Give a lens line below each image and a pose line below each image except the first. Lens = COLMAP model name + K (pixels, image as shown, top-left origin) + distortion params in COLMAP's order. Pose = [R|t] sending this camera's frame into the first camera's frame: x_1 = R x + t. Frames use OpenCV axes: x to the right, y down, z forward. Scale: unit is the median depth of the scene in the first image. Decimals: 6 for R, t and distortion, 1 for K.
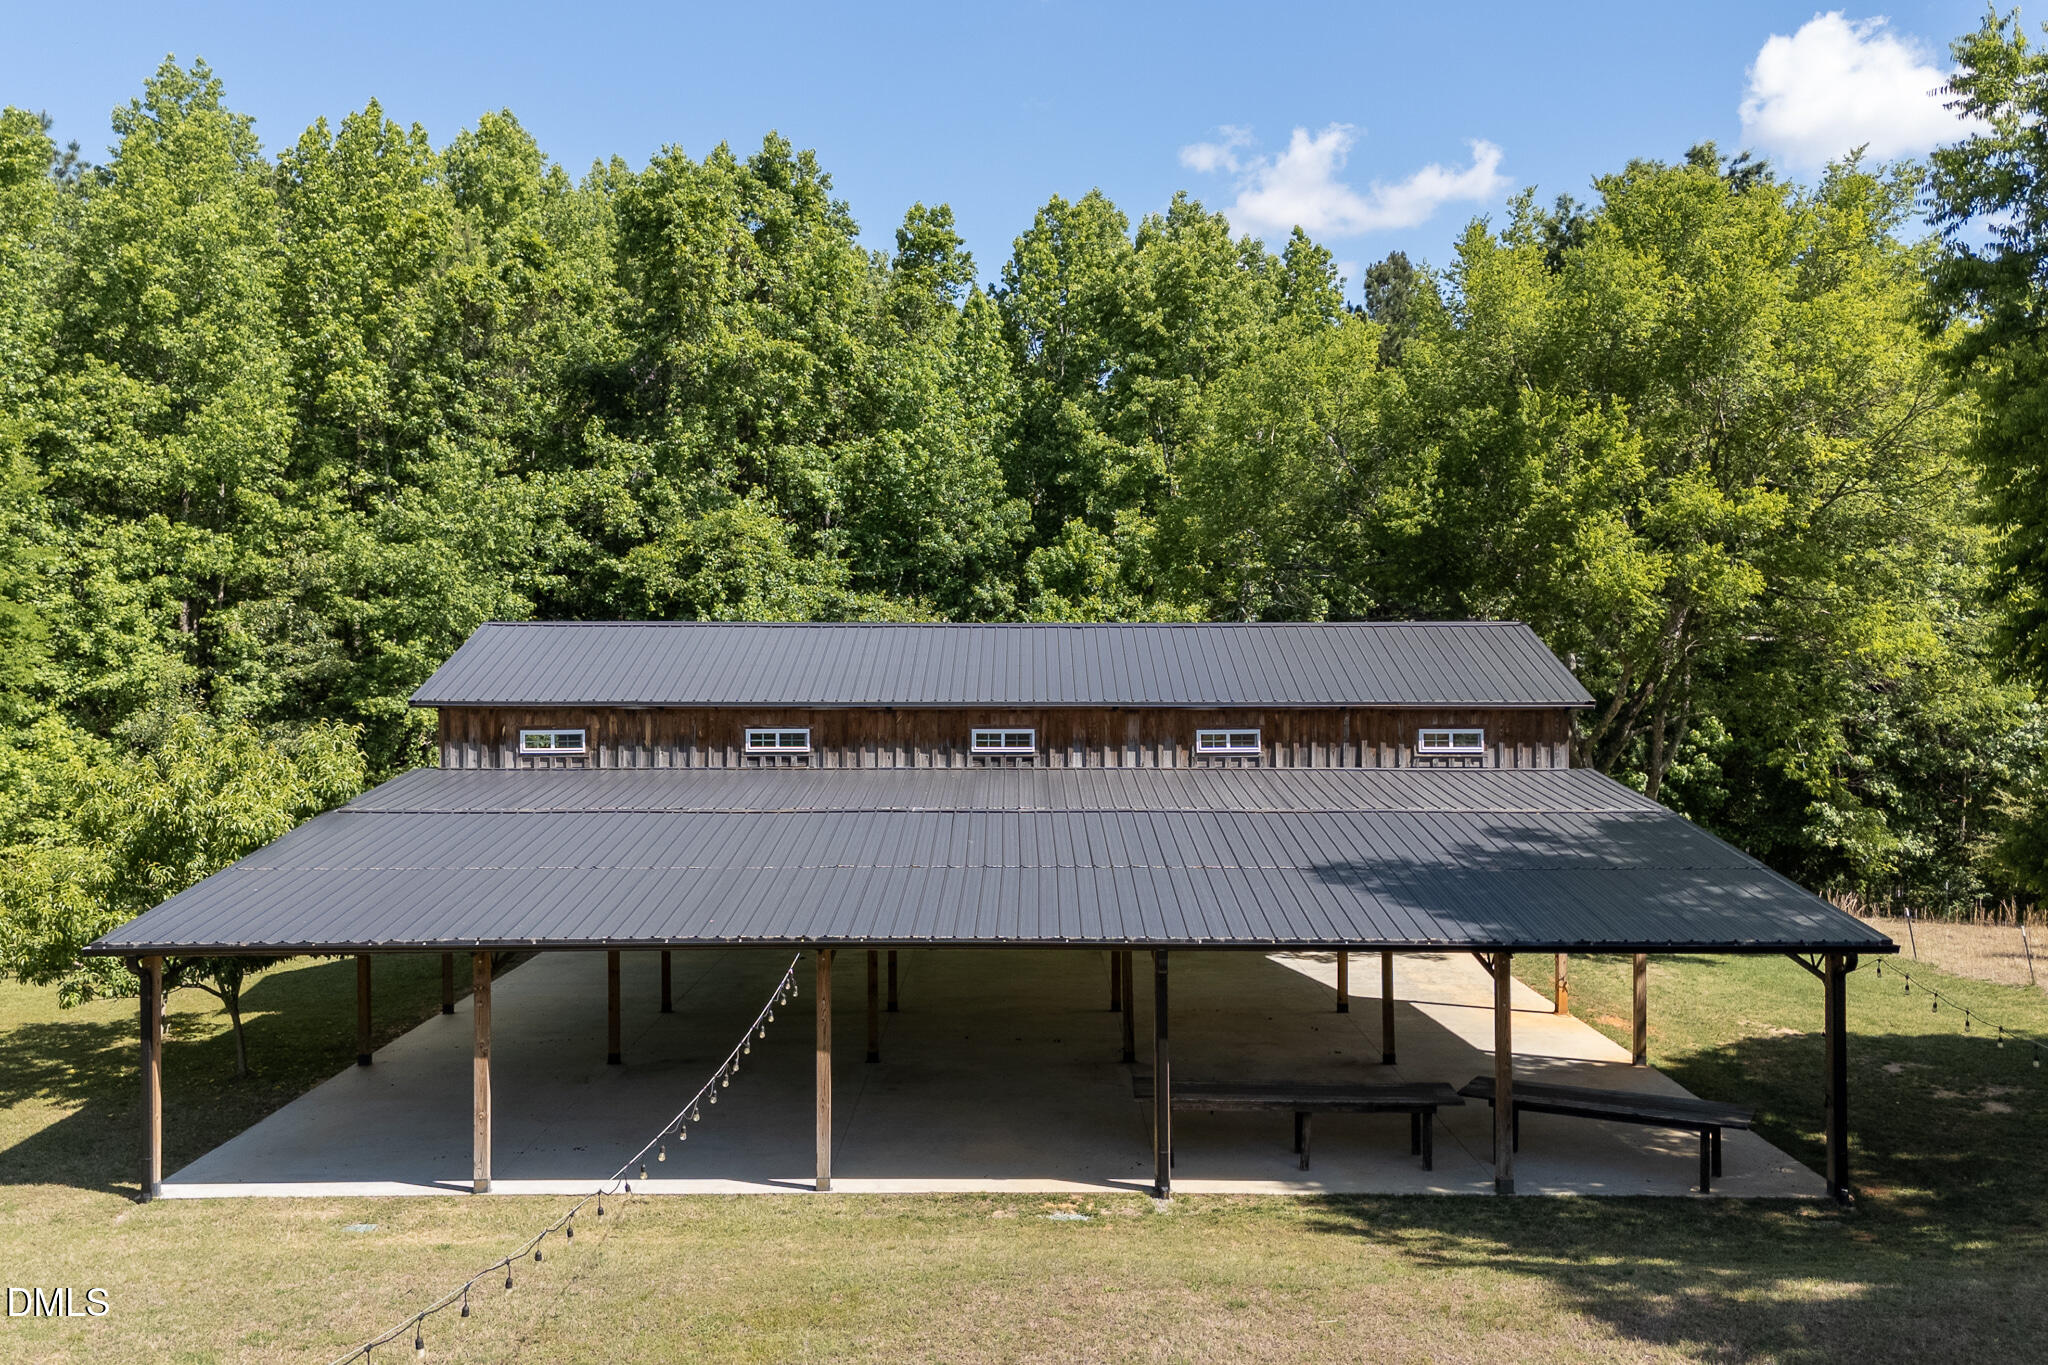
lens RADIAL K [[1786.2, 0, 1024.0], [0, 1786.2, 682.5], [0, 0, 1]] dist [0.135459, -0.198414]
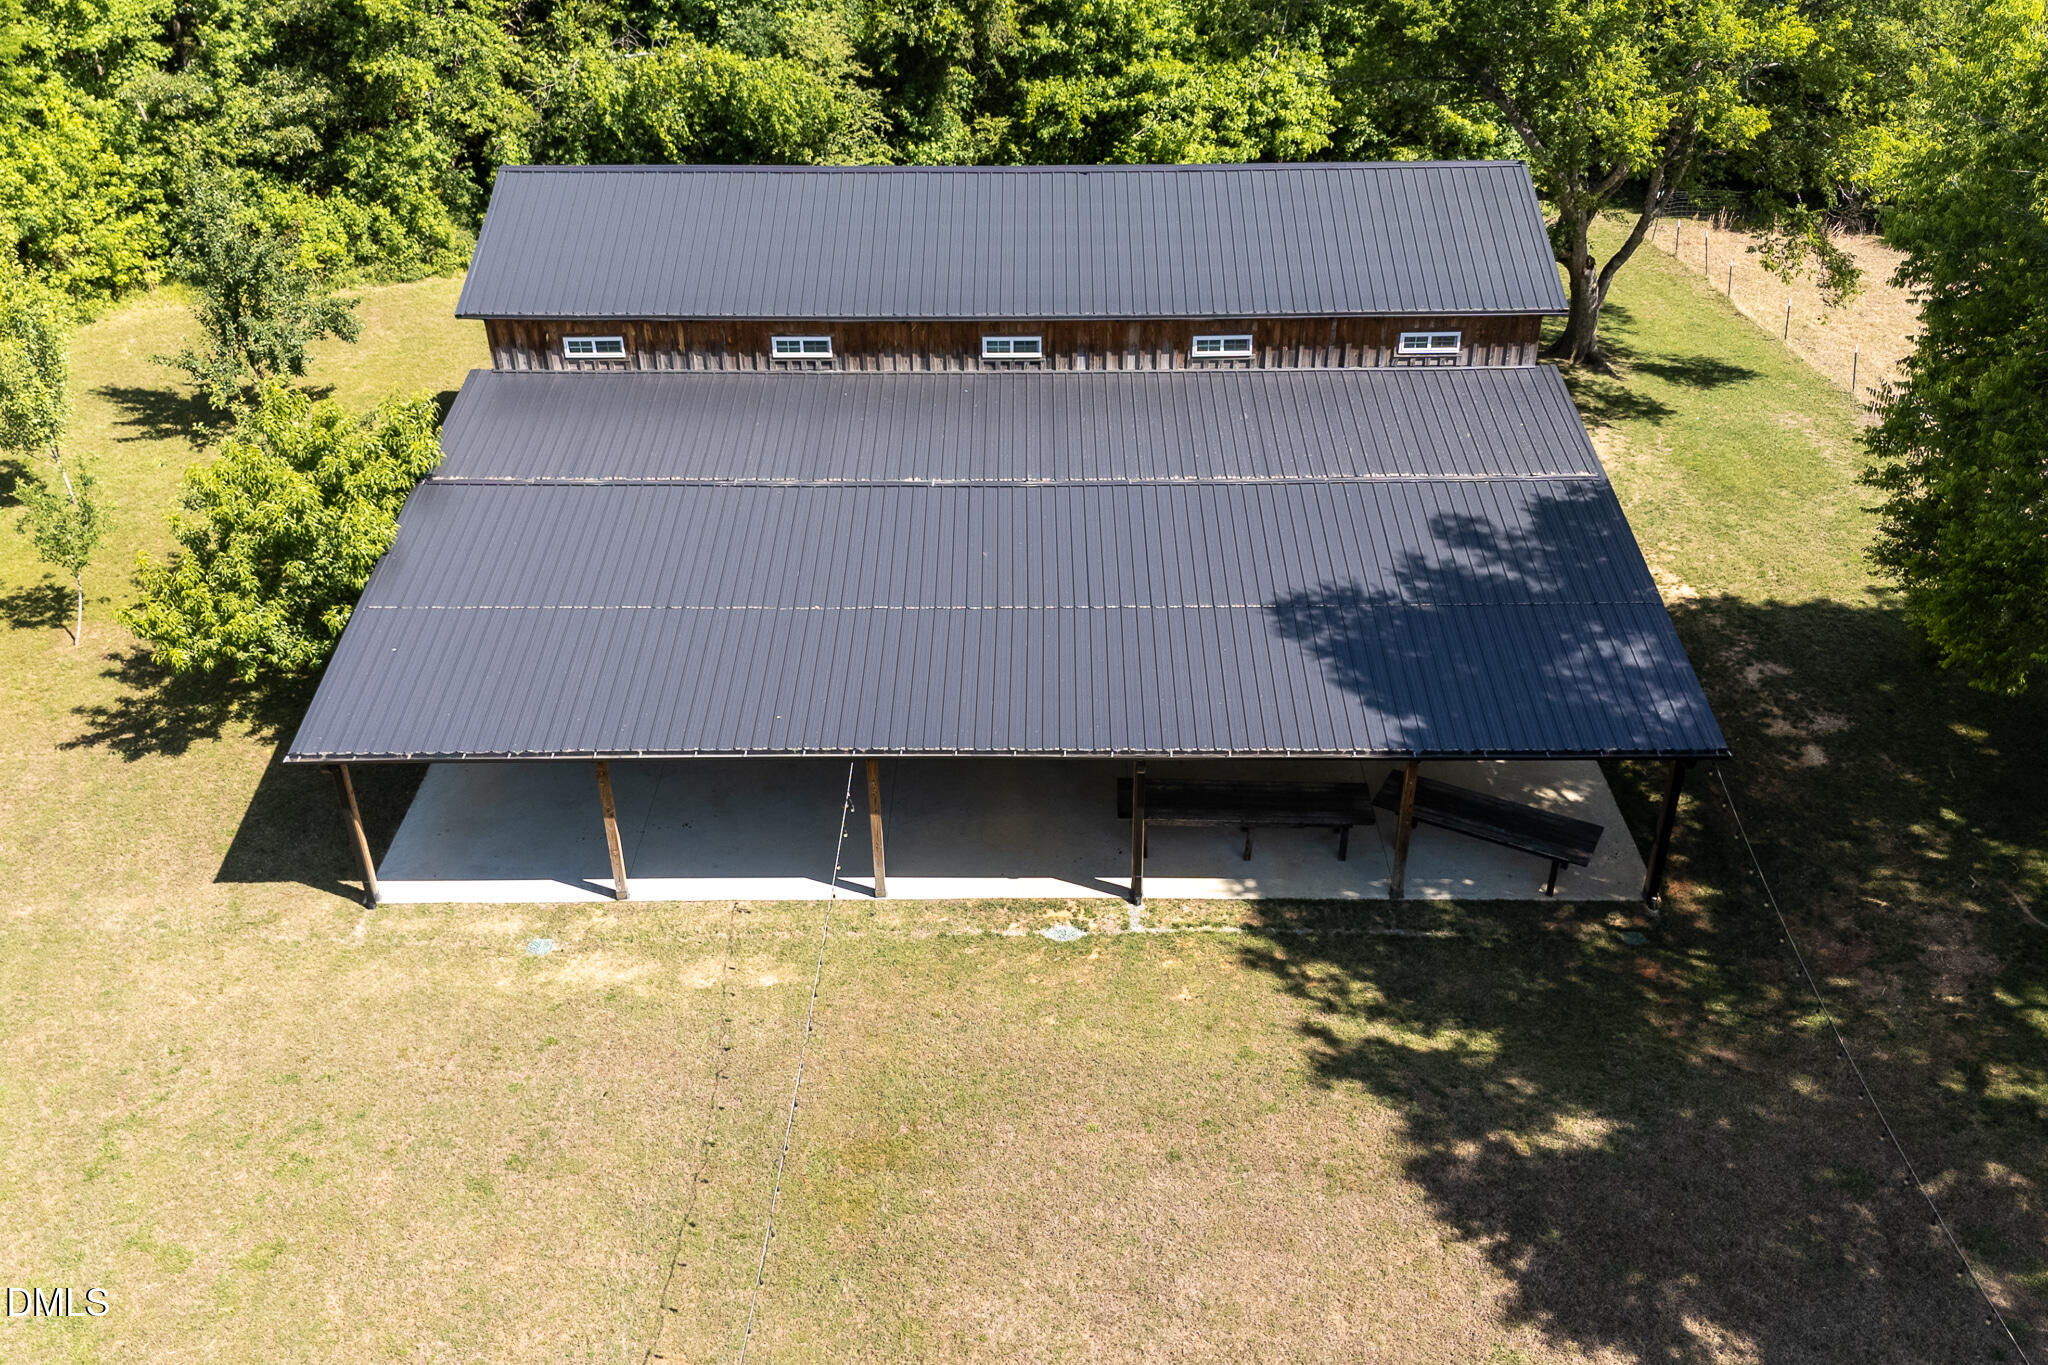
lens RADIAL K [[1785.5, 0, 1024.0], [0, 1785.5, 682.5], [0, 0, 1]] dist [0.082847, -0.053006]
pose [[0.999985, -0.000905, -0.005419, 0.001113], [0.003655, 0.845952, 0.533247, -0.370433], [0.004101, -0.533259, 0.845942, -0.015965]]
